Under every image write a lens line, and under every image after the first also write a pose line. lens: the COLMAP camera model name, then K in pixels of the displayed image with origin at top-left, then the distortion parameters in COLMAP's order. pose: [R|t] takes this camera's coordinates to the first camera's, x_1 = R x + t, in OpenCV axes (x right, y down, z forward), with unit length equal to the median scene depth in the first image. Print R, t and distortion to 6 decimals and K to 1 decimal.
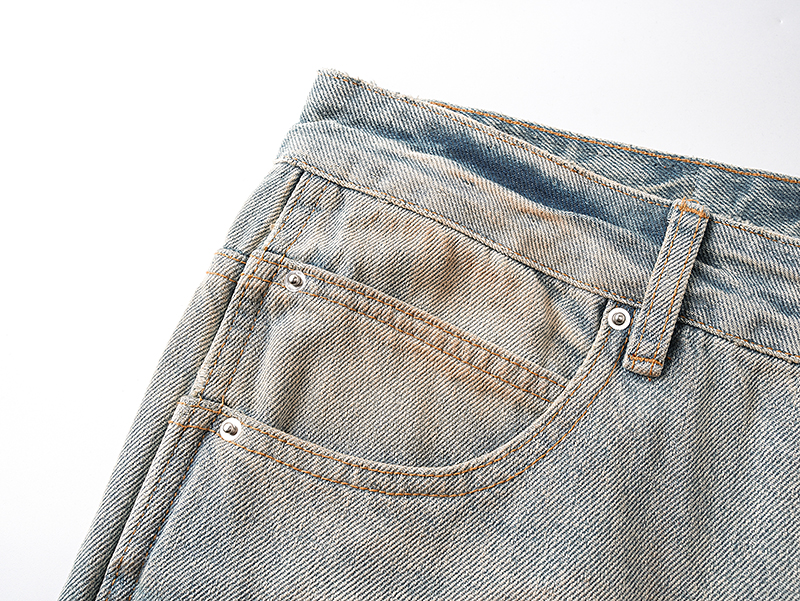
lens RADIAL K [[839.4, 0, 400.0], [0, 839.4, 300.5], [0, 0, 1]] dist [-0.072797, 0.046626]
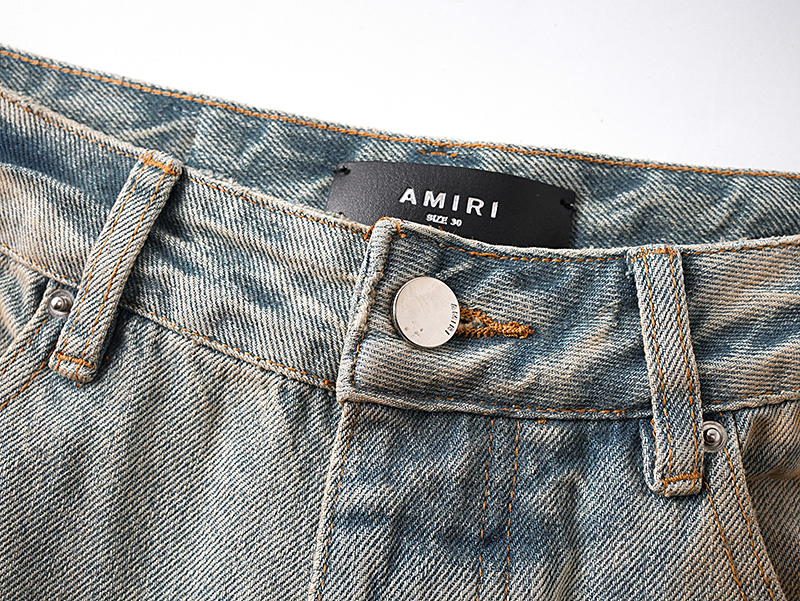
lens RADIAL K [[839.4, 0, 400.0], [0, 839.4, 300.5], [0, 0, 1]] dist [-0.072797, 0.046626]
pose [[0.999707, 0.019678, 0.014075, 0.566020], [-0.020645, 0.997177, 0.072199, -0.043650], [-0.012614, -0.072469, 0.997291, 0.229323]]
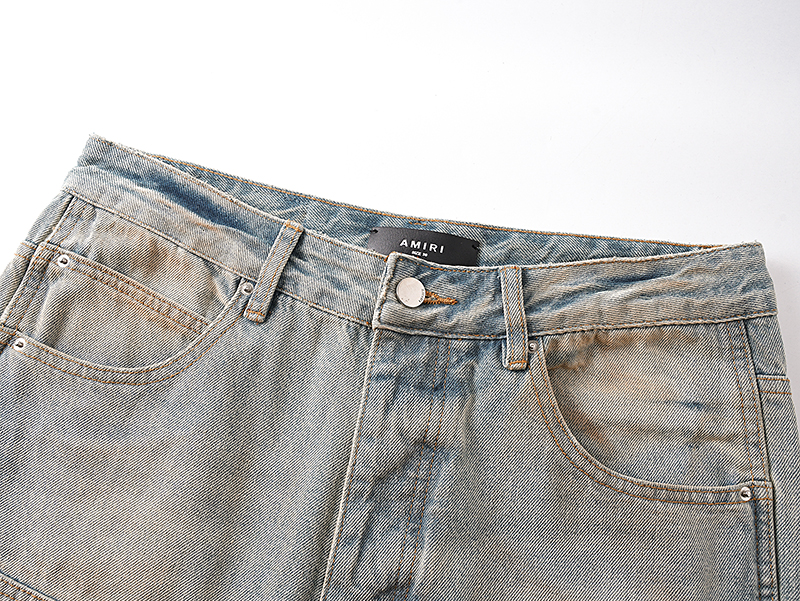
lens RADIAL K [[839.4, 0, 400.0], [0, 839.4, 300.5], [0, 0, 1]] dist [-0.072797, 0.046626]
pose [[0.999350, 0.032947, 0.014621, 0.553109], [-0.033258, 0.999214, 0.021570, -0.001713], [-0.013899, -0.022042, 0.999660, -0.731395]]
